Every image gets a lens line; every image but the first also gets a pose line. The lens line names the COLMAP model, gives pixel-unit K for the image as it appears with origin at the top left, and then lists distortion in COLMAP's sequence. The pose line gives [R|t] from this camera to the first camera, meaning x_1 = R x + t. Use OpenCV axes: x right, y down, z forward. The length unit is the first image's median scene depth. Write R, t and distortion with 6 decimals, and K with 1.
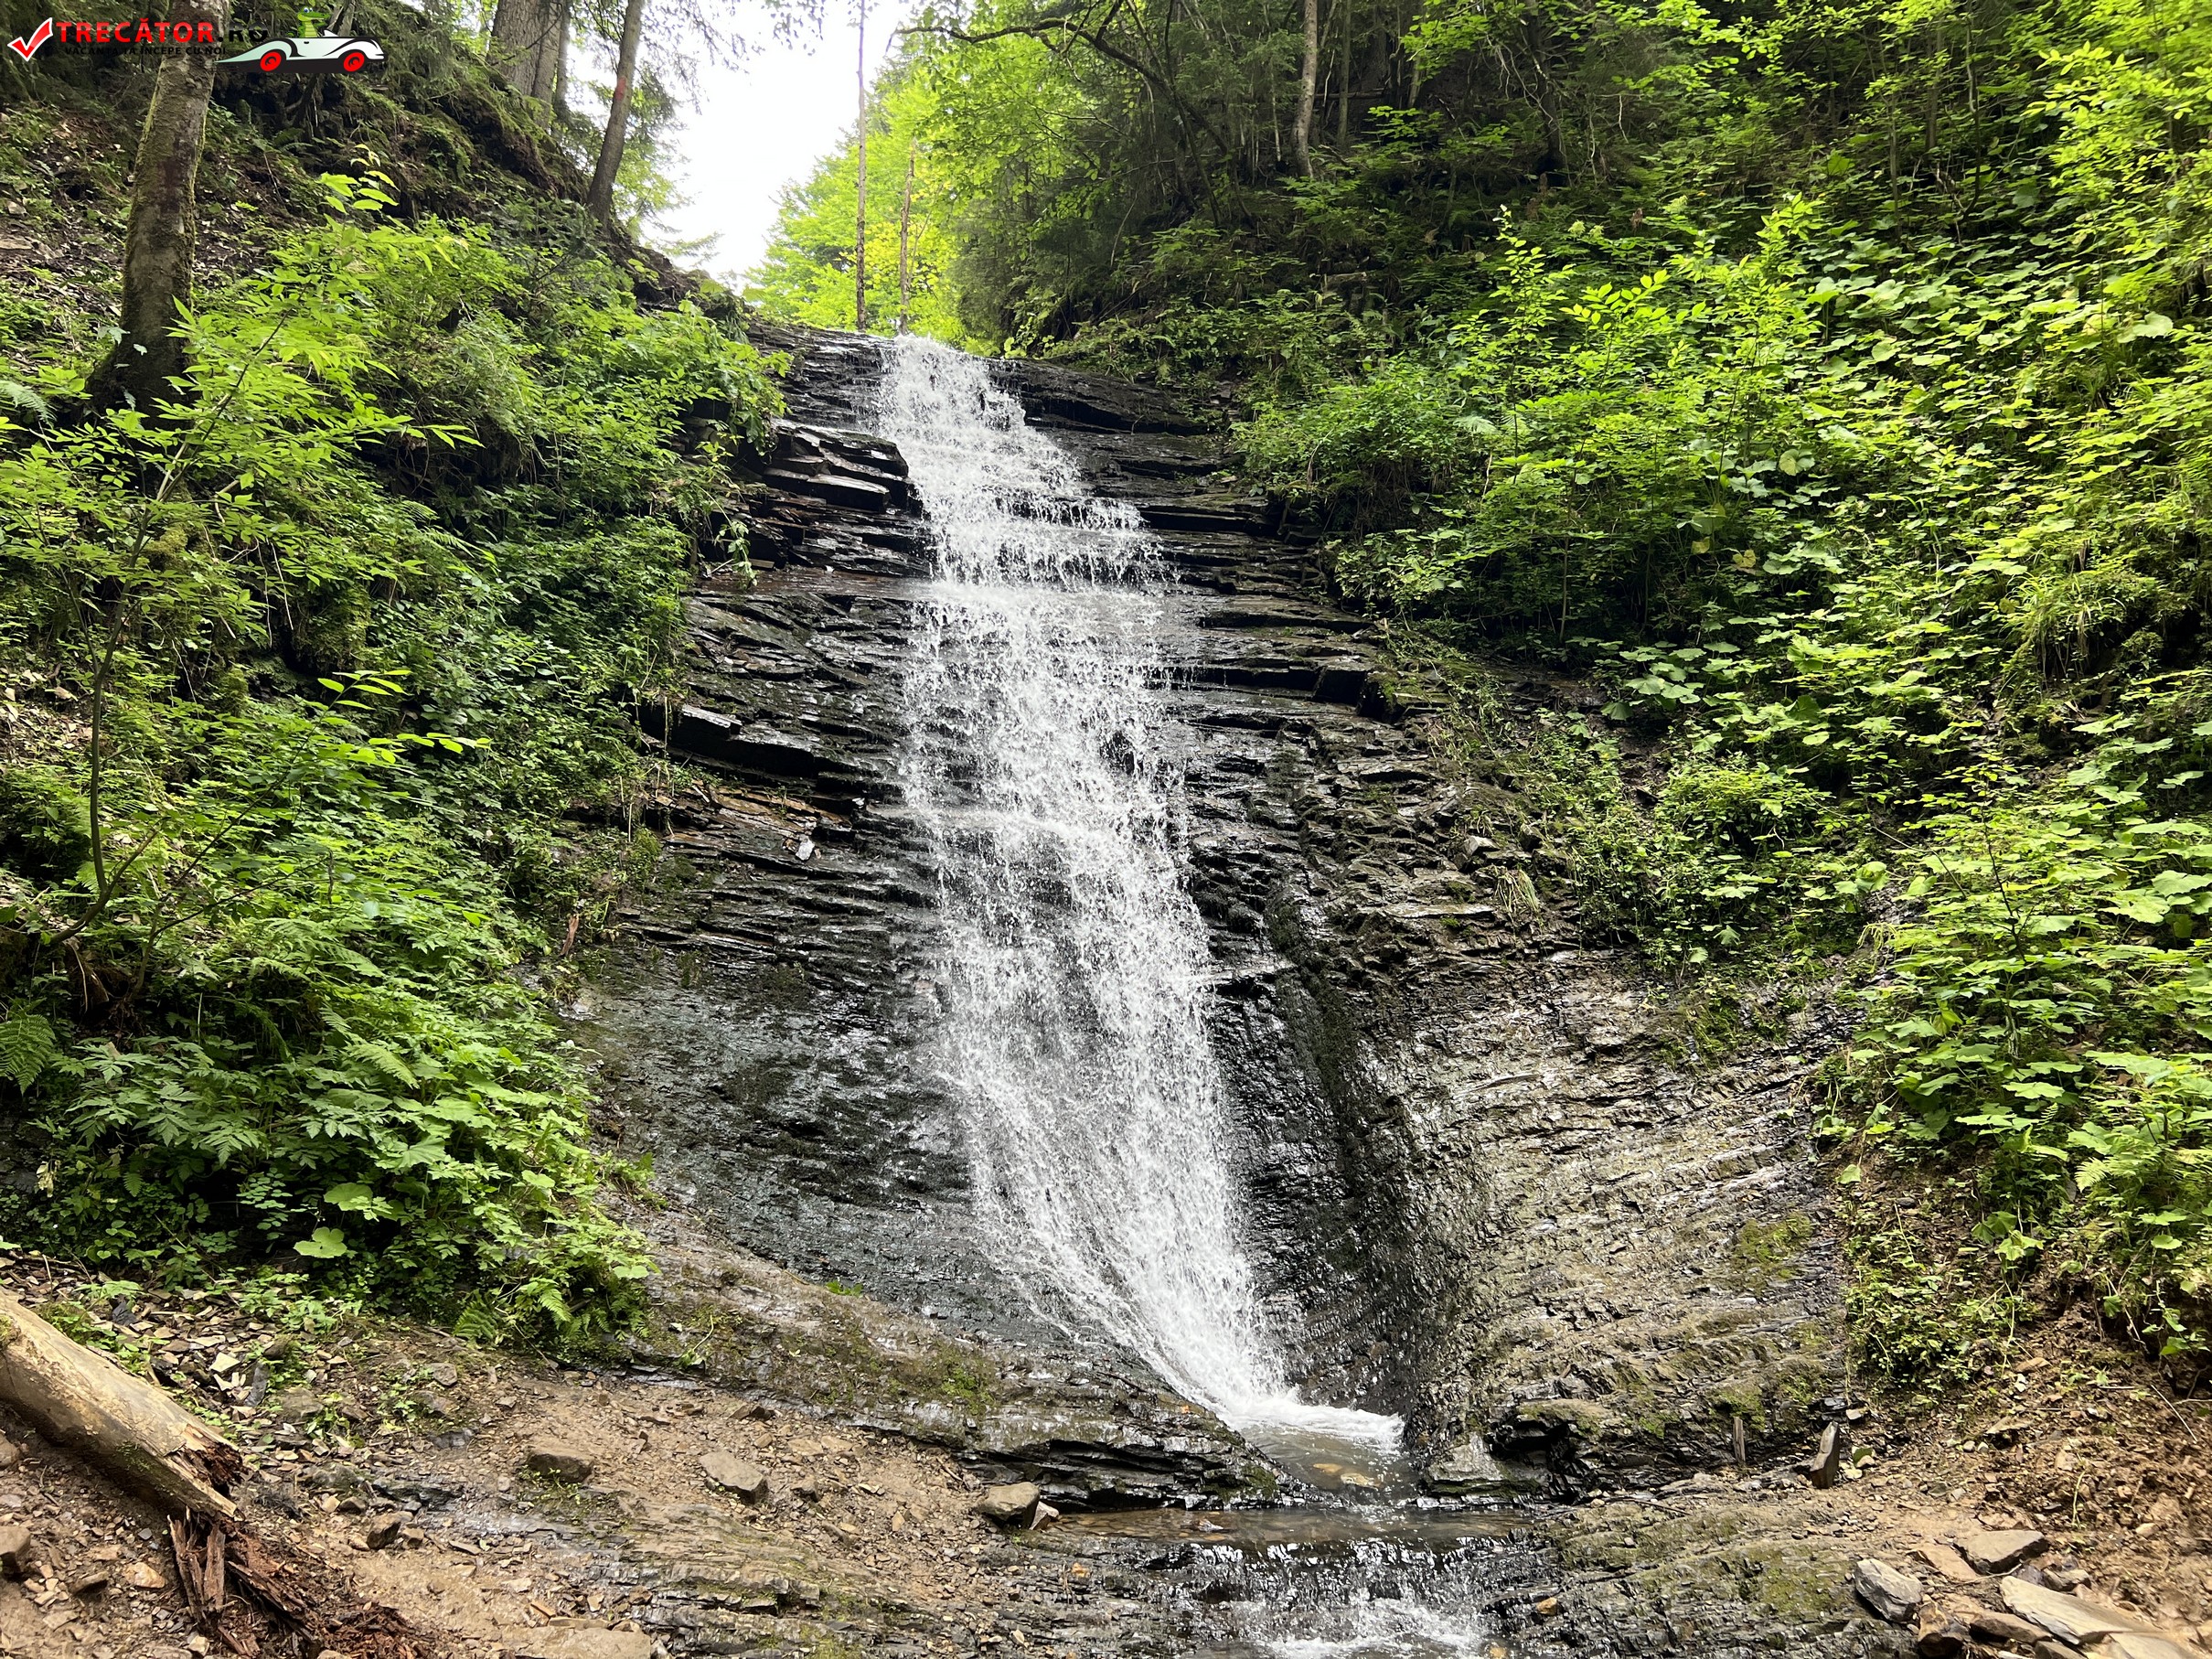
lens RADIAL K [[1676.5, 0, 1100.5], [0, 1676.5, 821.2], [0, 0, 1]] dist [0.060958, -0.071496]
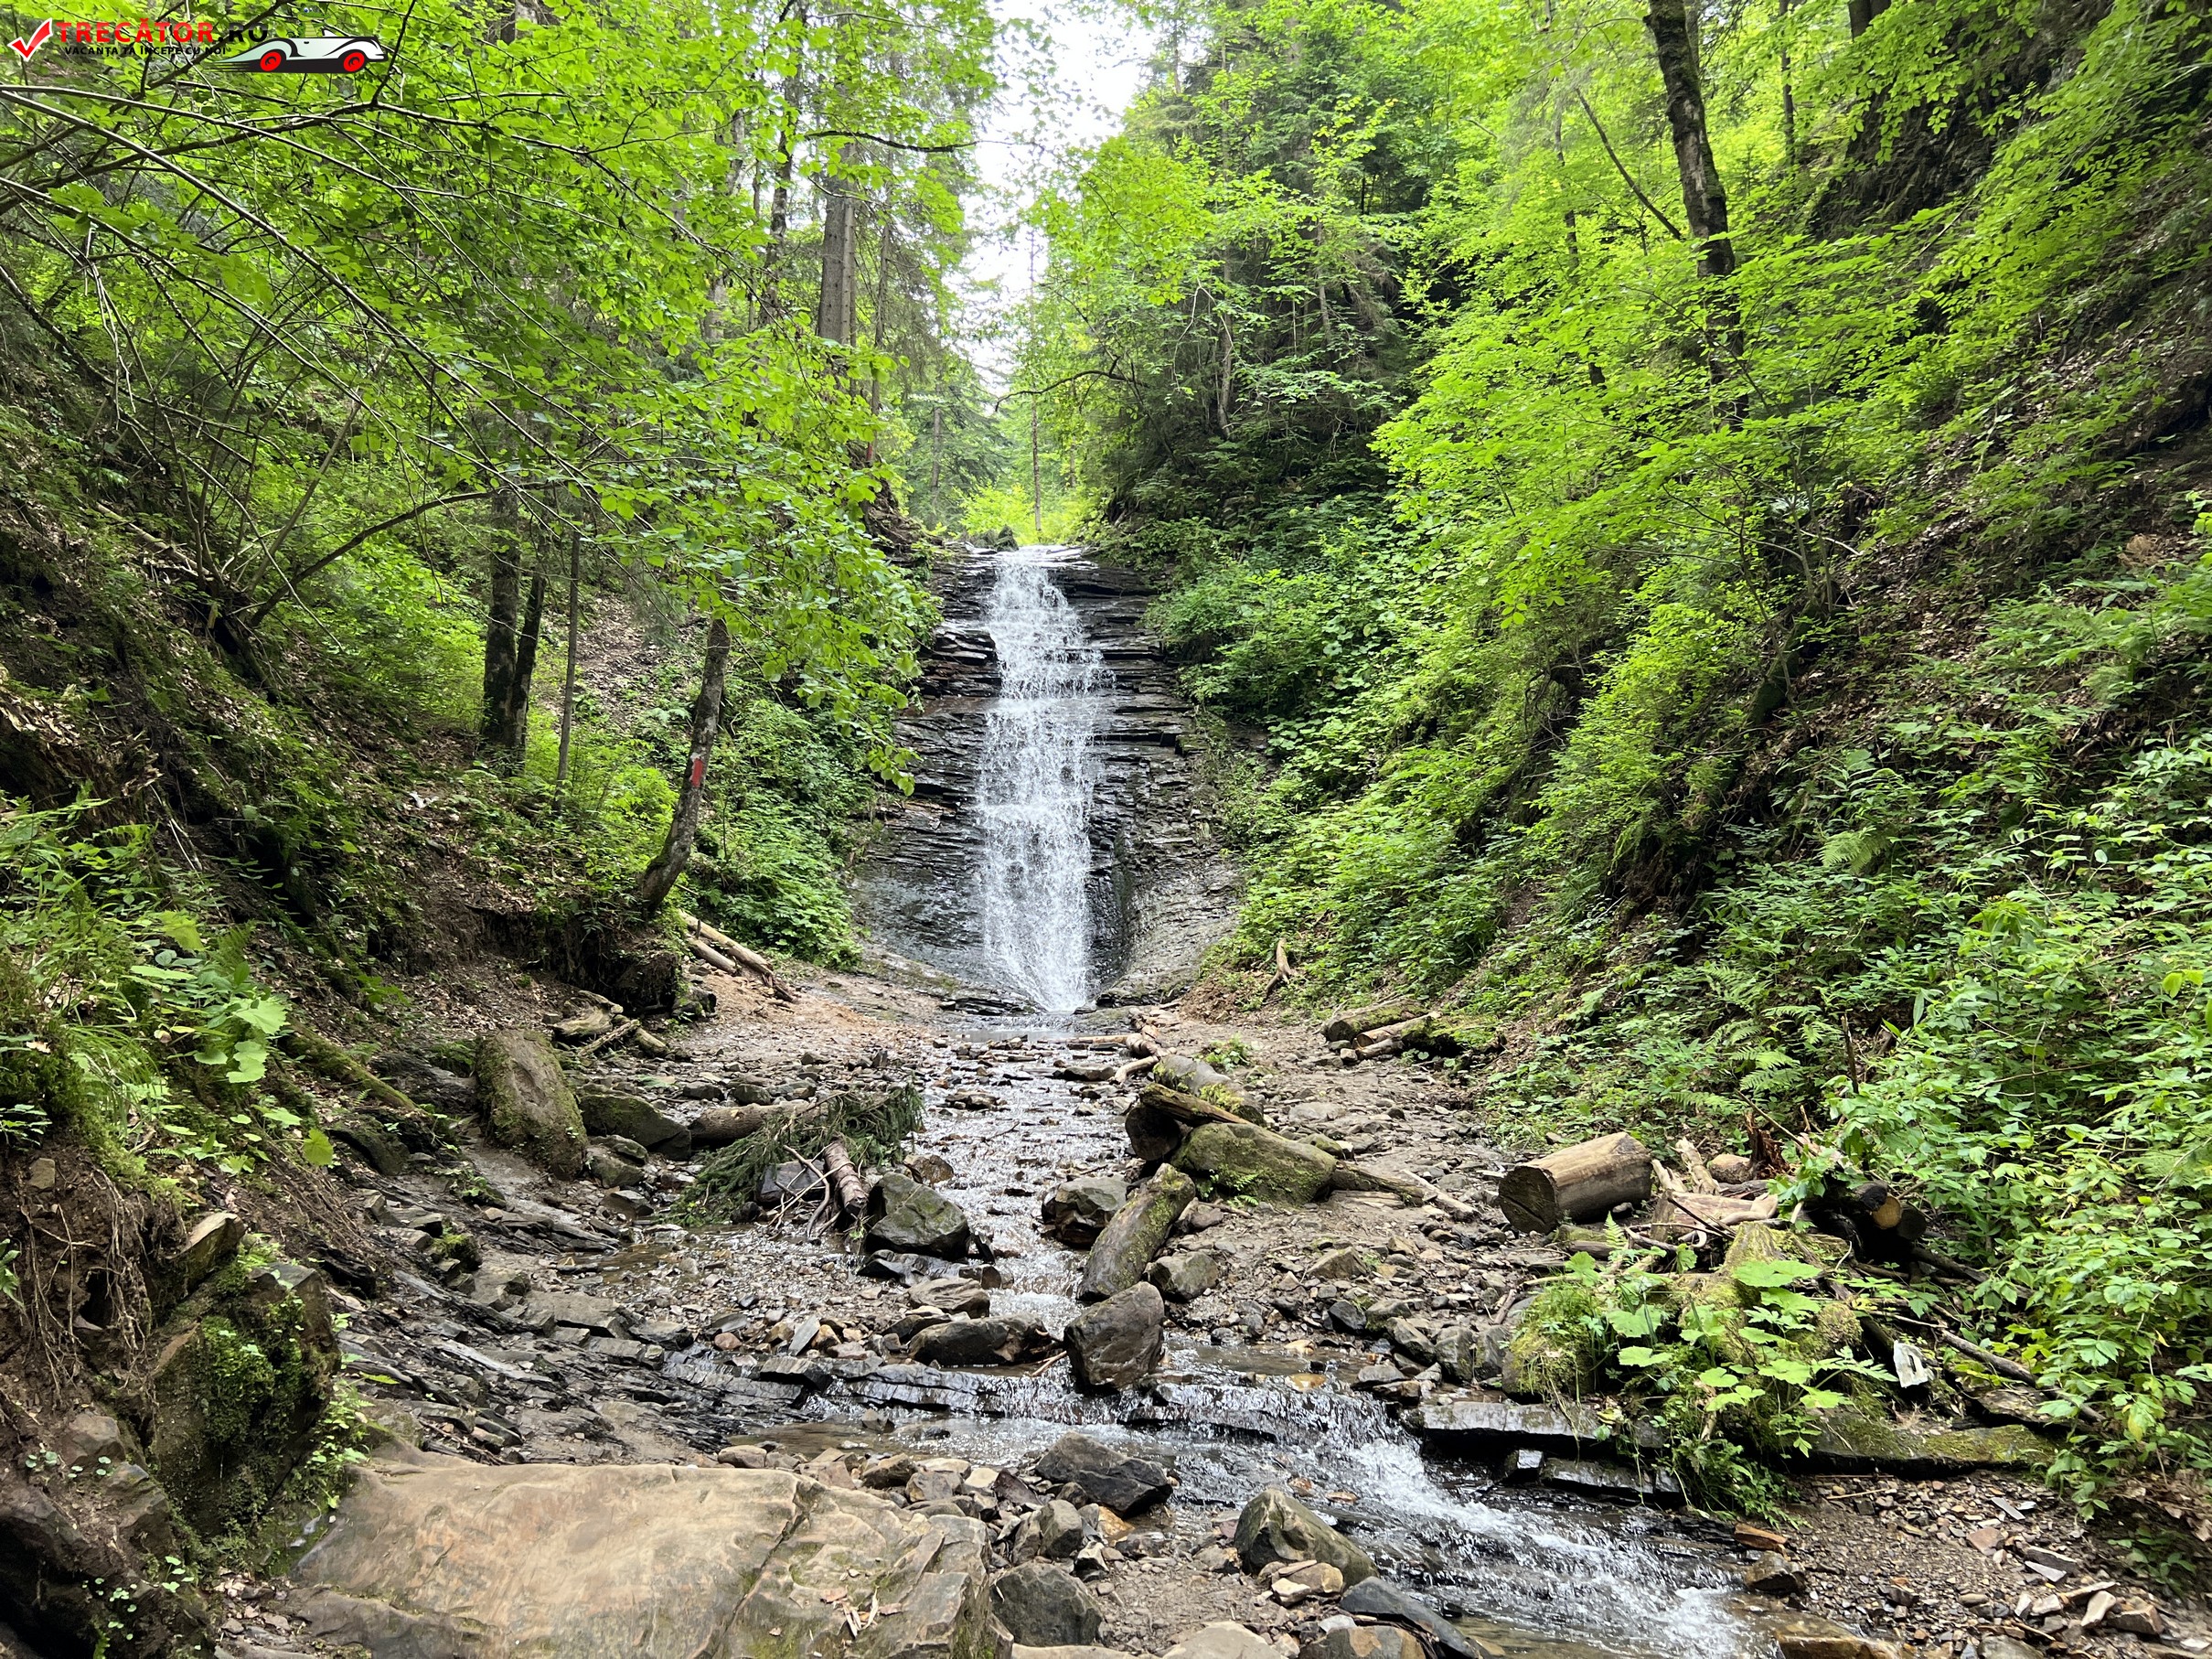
lens RADIAL K [[1676.5, 0, 1117.1], [0, 1676.5, 842.1], [0, 0, 1]] dist [0.060958, -0.071496]
pose [[0.977498, -0.029041, -0.208936, 0.650995], [0.047524, 0.995332, 0.083995, -0.162597], [0.205521, -0.092035, 0.974315, -1.516572]]
